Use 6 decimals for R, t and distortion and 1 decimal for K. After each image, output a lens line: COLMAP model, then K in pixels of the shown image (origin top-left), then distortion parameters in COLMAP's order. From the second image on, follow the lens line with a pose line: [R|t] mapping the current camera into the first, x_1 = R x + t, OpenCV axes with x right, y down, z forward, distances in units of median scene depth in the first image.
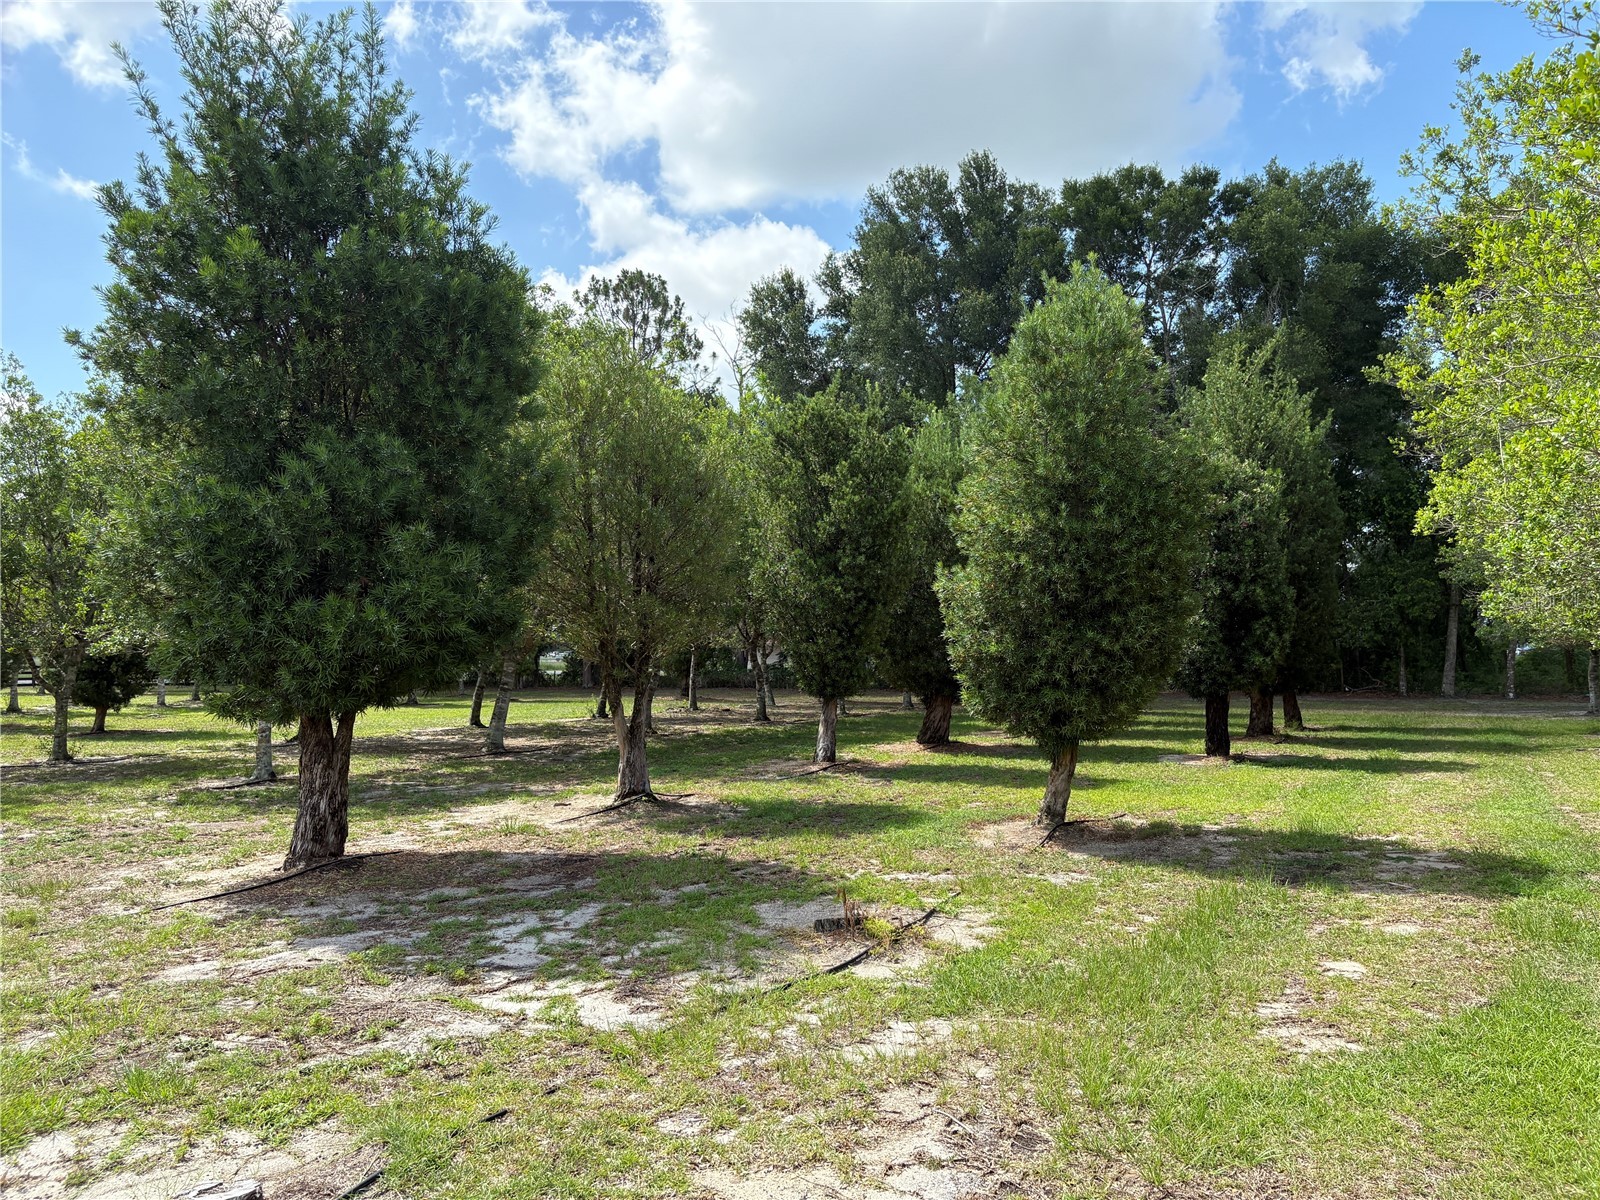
lens RADIAL K [[1173.0, 0, 800.0], [0, 1173.0, 600.0], [0, 0, 1]] dist [0.031239, -0.047270]
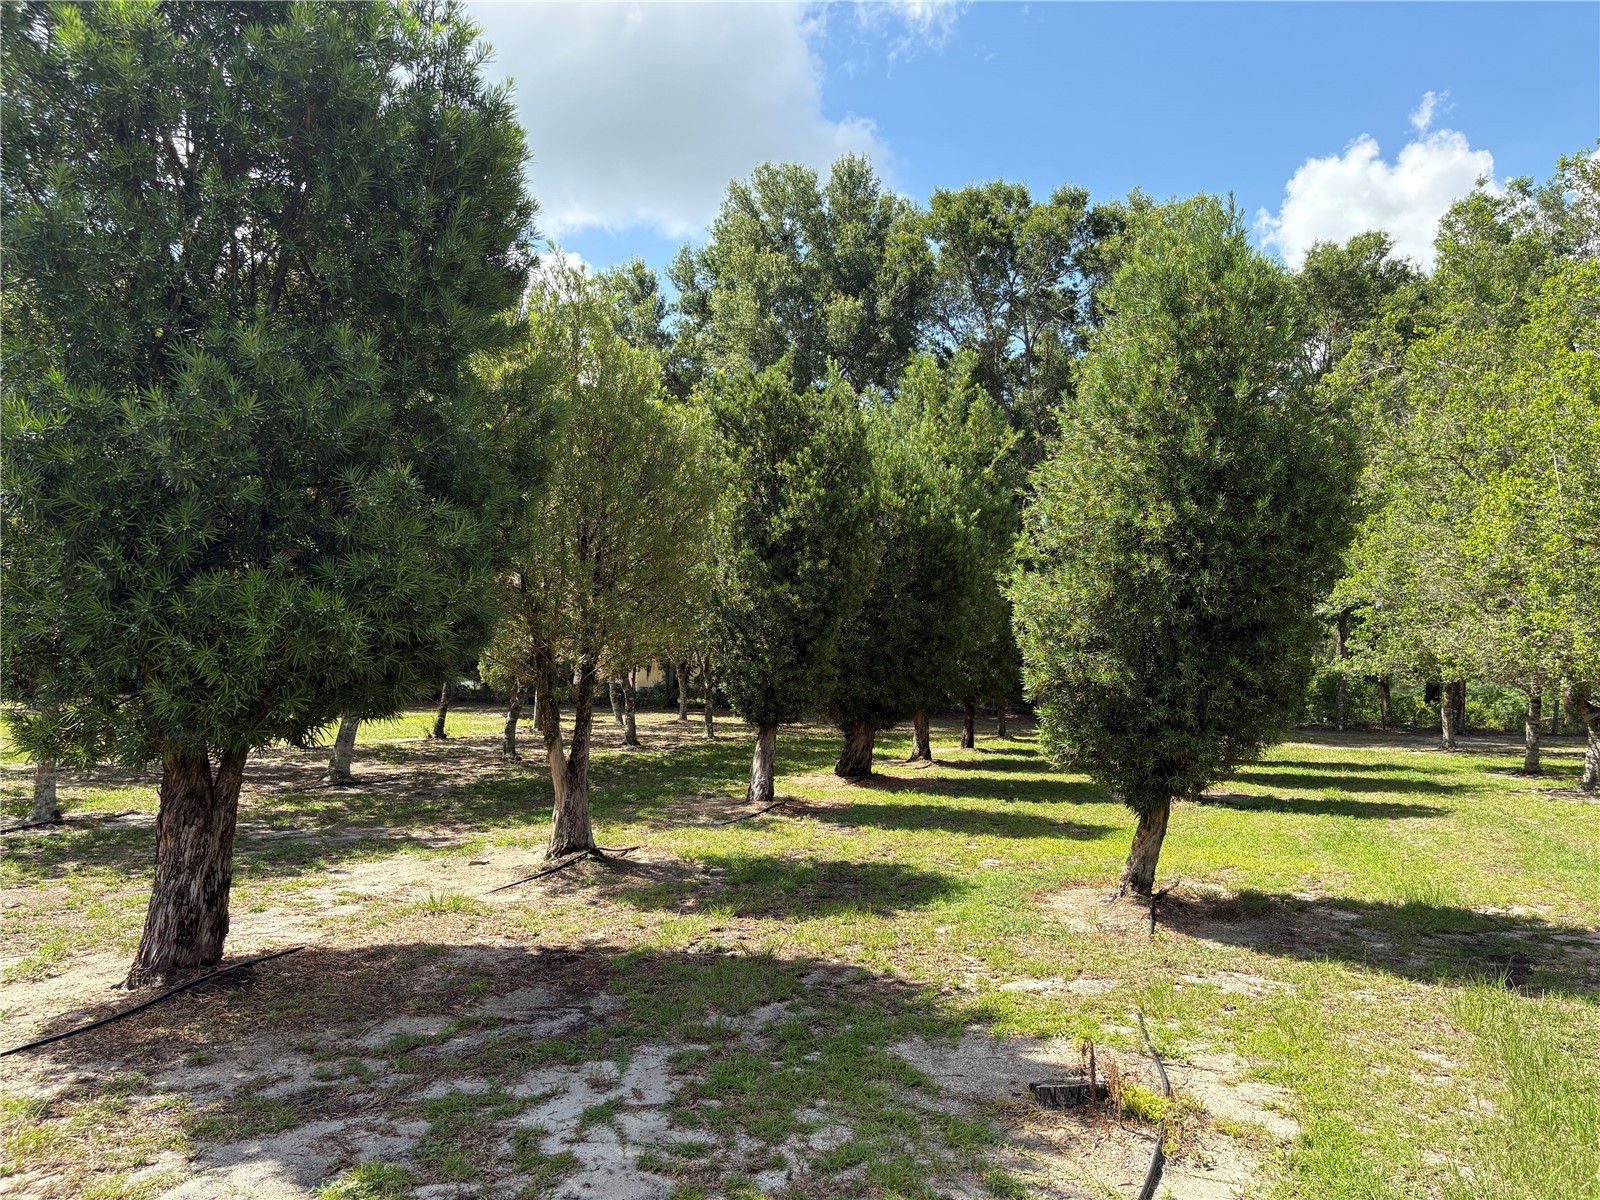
lens RADIAL K [[1187.6, 0, 800.0], [0, 1187.6, 600.0], [0, 0, 1]] dist [0.005943, 0.003722]
pose [[0.985890, 0.035246, 0.163640, -0.127485], [-0.032993, 0.999320, -0.016461, 0.007482], [-0.164109, 0.010830, 0.986383, 0.192973]]
